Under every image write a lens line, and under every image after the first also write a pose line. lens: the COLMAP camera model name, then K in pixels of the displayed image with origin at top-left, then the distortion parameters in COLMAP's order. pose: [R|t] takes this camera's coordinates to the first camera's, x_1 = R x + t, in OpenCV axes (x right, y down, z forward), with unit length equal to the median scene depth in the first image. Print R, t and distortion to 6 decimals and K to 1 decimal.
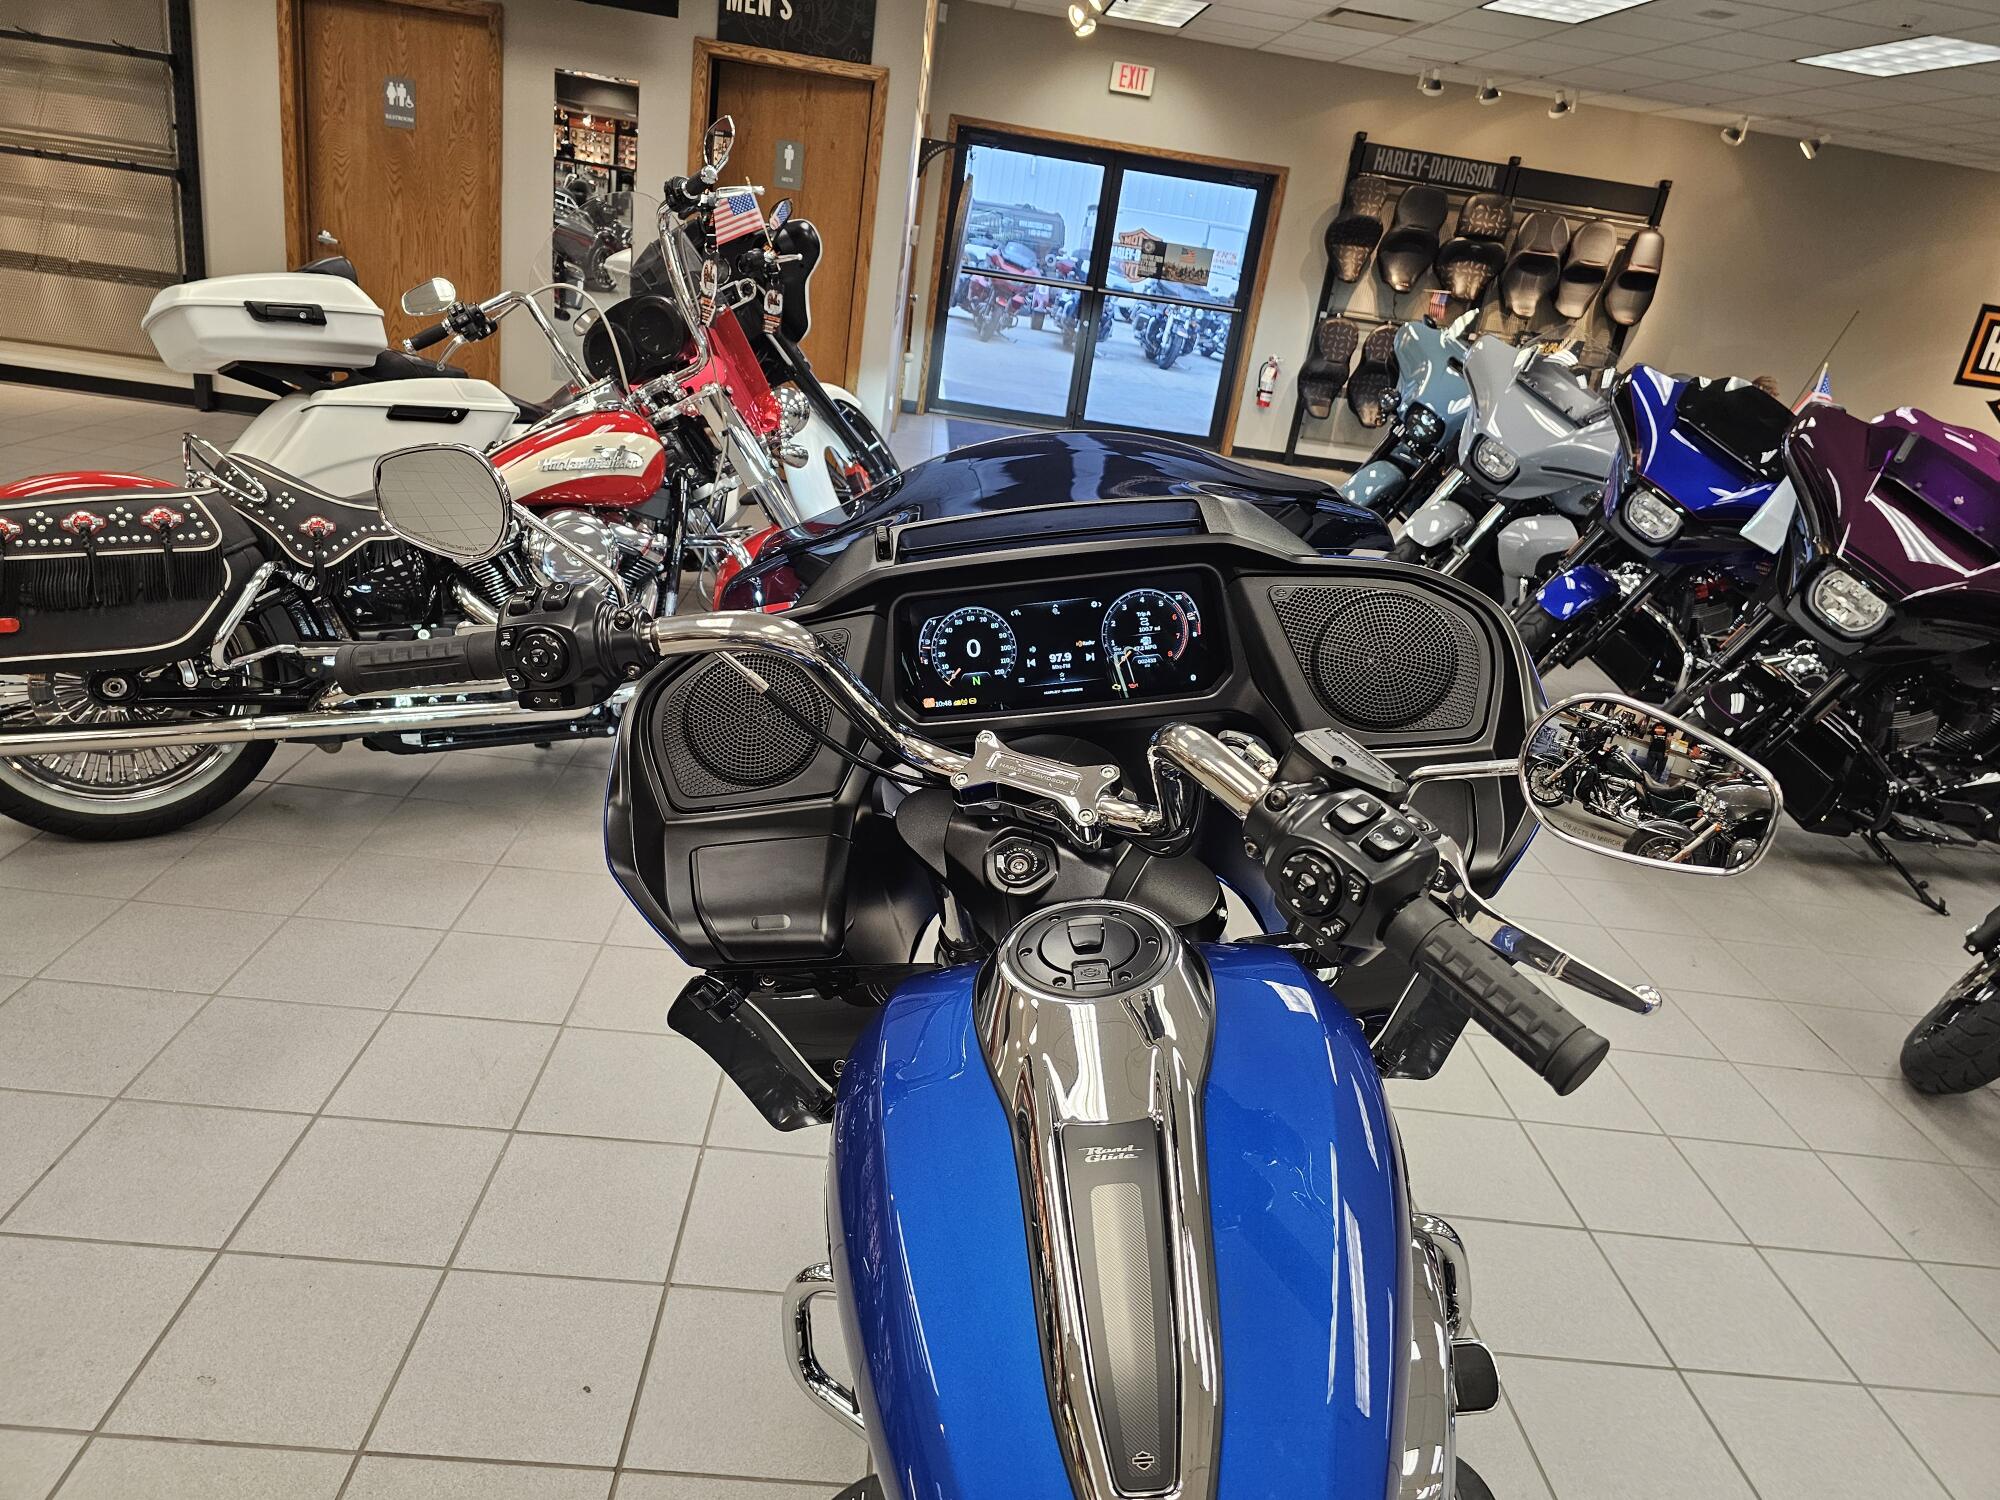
lens RADIAL K [[1363.6, 0, 993.4], [0, 1363.6, 758.7], [0, 0, 1]] dist [0.028202, -0.028661]
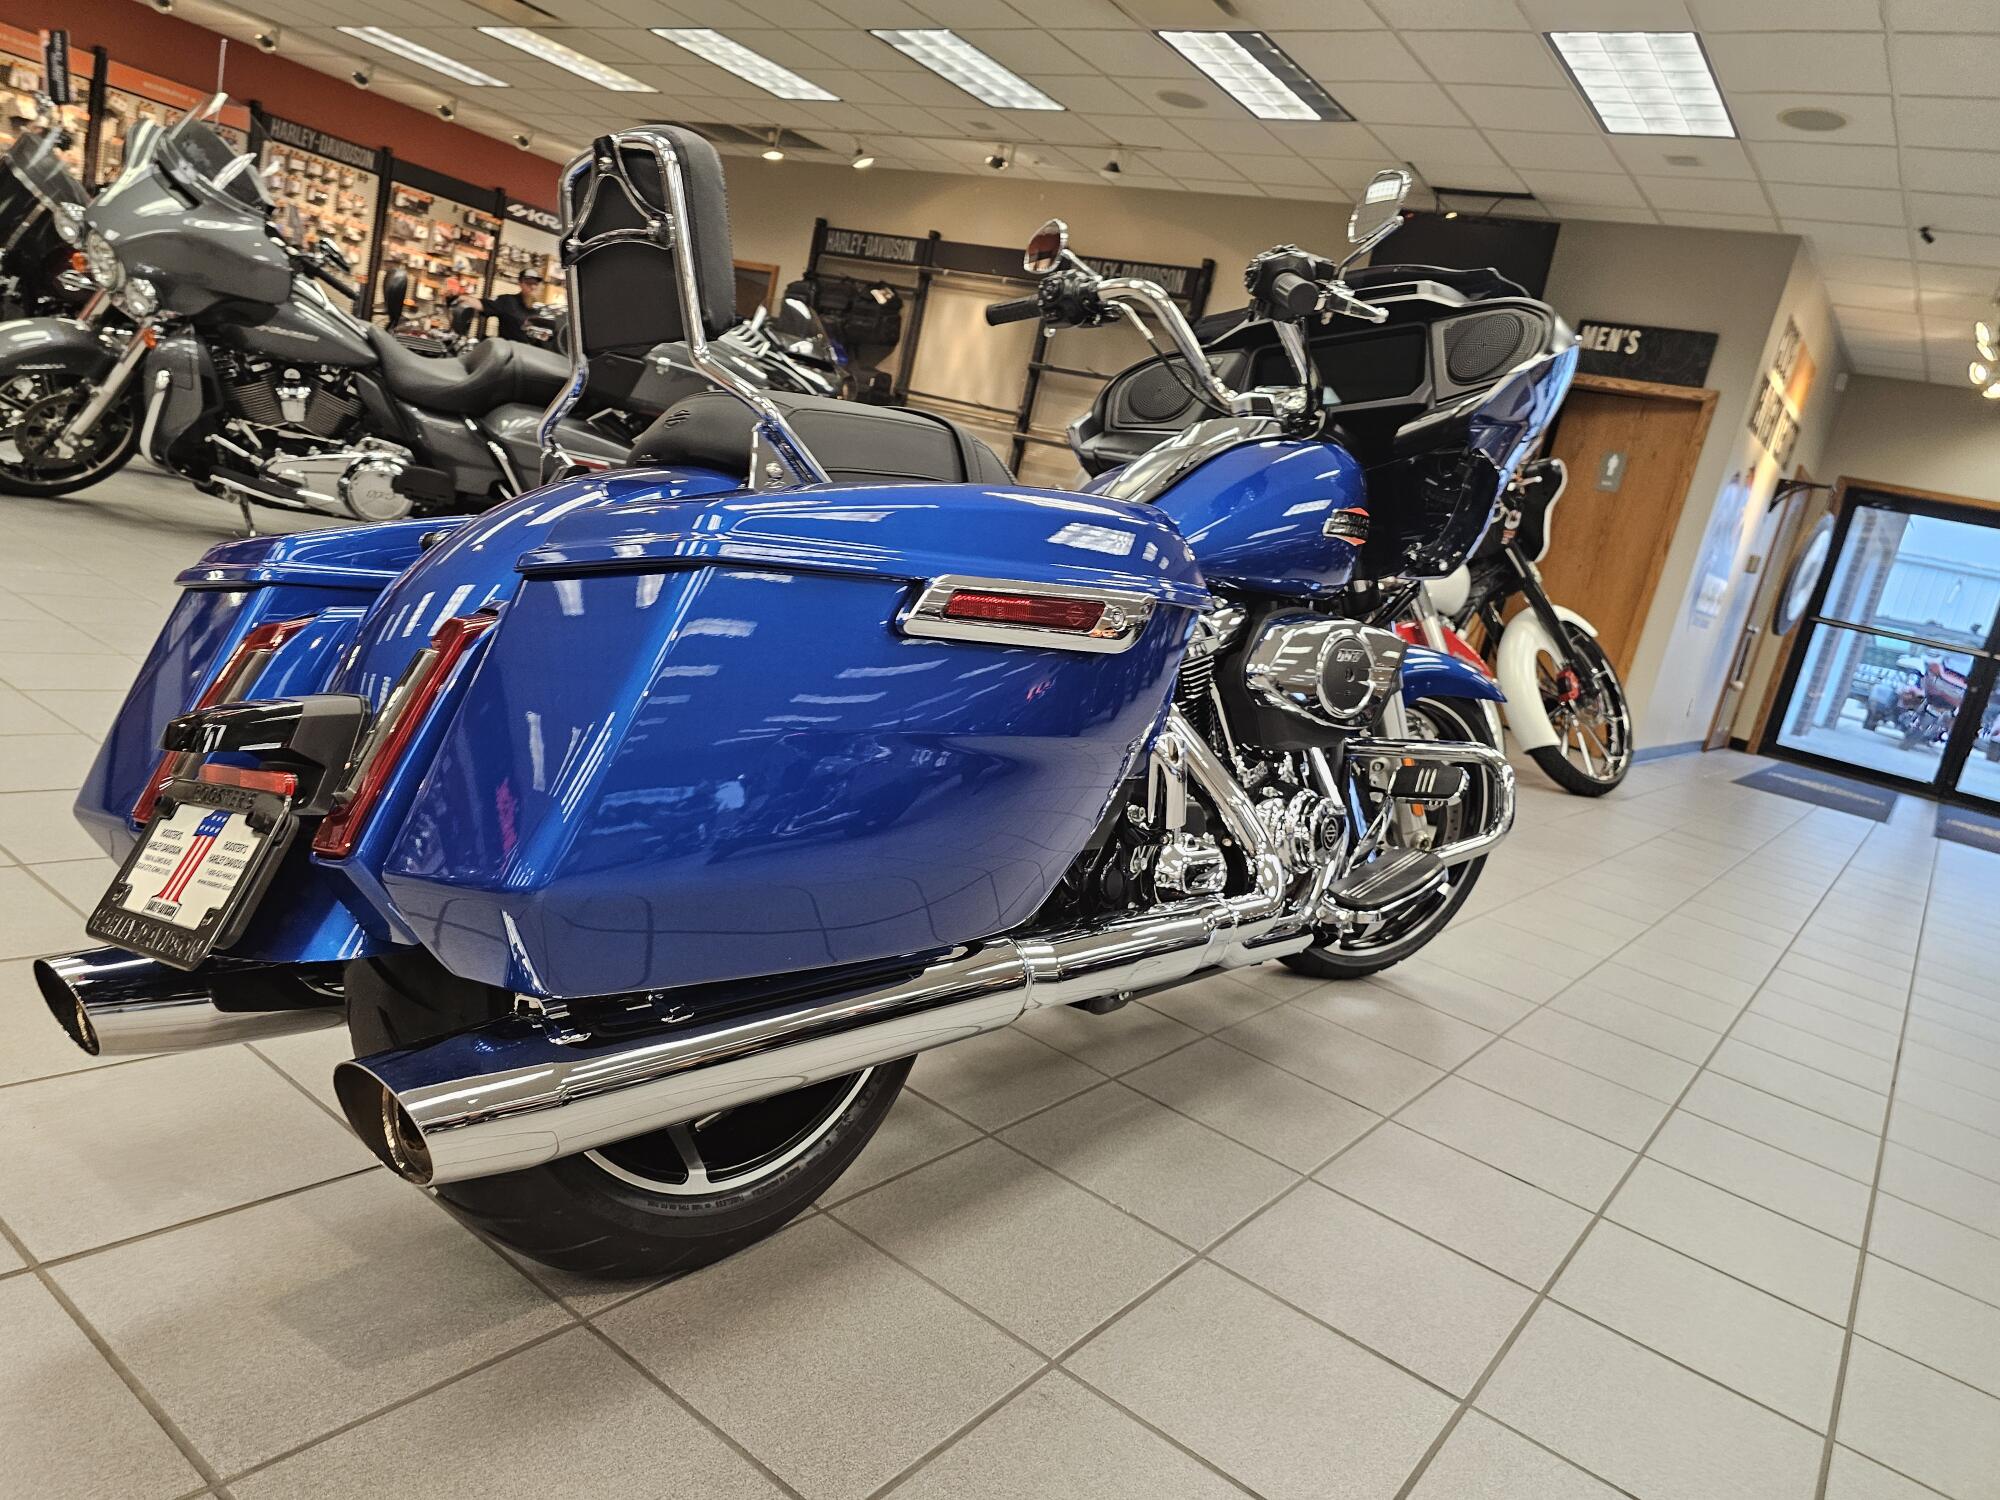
lens RADIAL K [[1363.6, 0, 991.3], [0, 1363.6, 759.3], [0, 0, 1]] dist [0.028202, -0.028661]
pose [[0.788590, 0.153225, -0.595523, 0.164822], [-0.318171, 0.930413, -0.181931, 0.166192], [0.526206, 0.332947, 0.782466, -0.088044]]
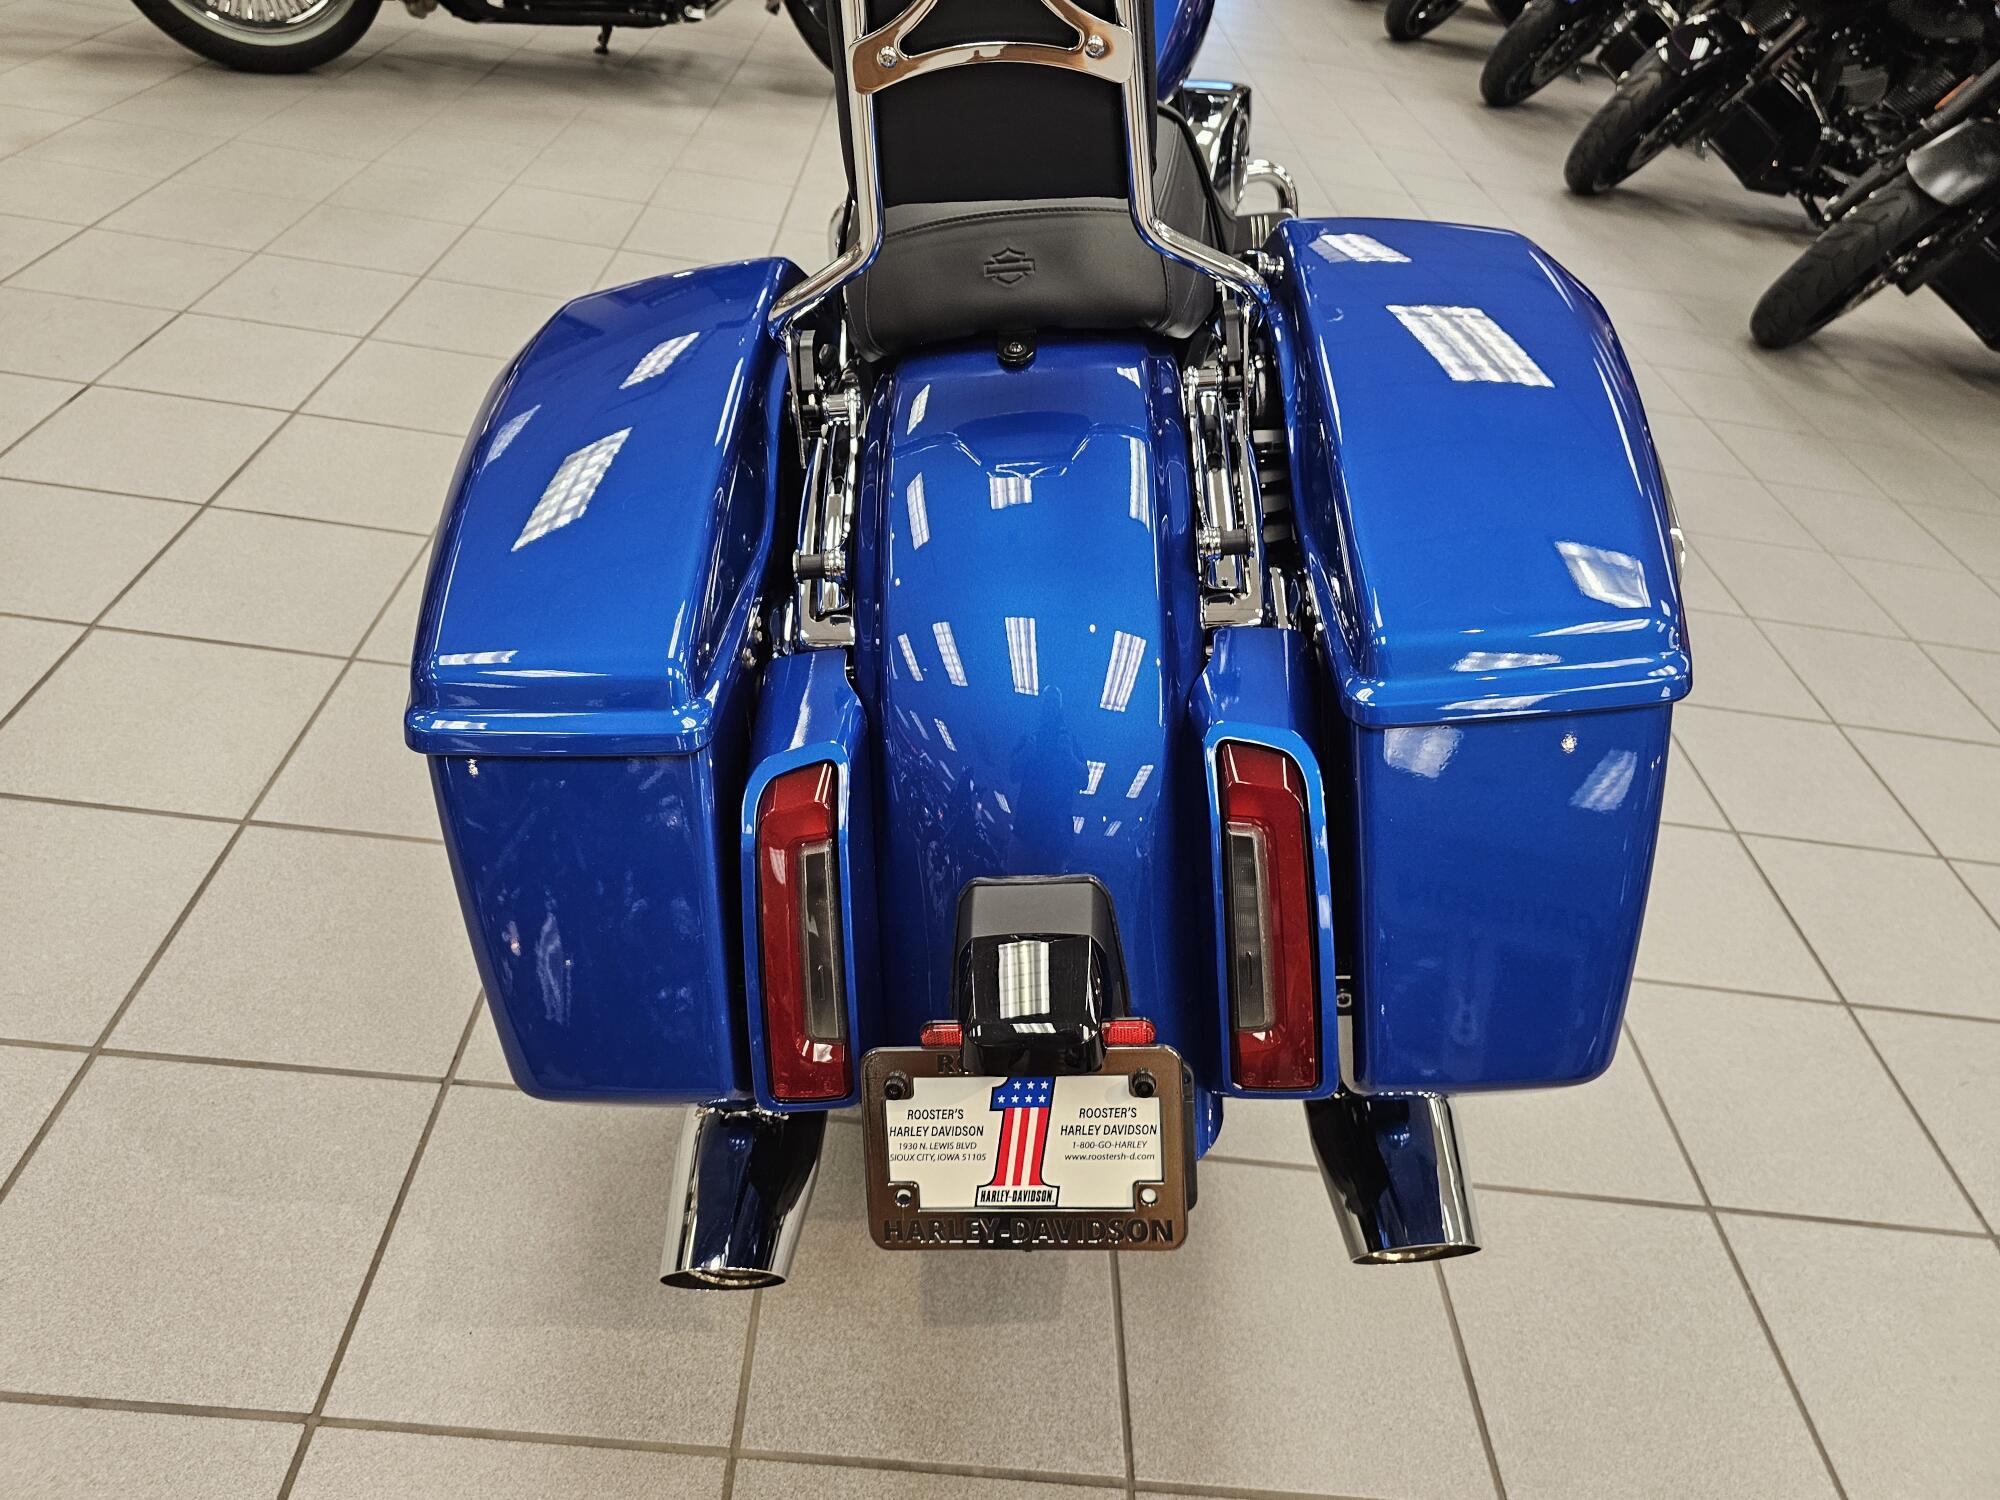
lens RADIAL K [[1363.6, 0, 981.6], [0, 1363.6, 756.5], [0, 0, 1]] dist [0.028202, -0.028661]
pose [[0.999044, 0.035994, -0.024818, 0.014648], [-0.027174, 0.955887, 0.292474, 0.109572], [0.034250, -0.291519, 0.955952, -0.121873]]
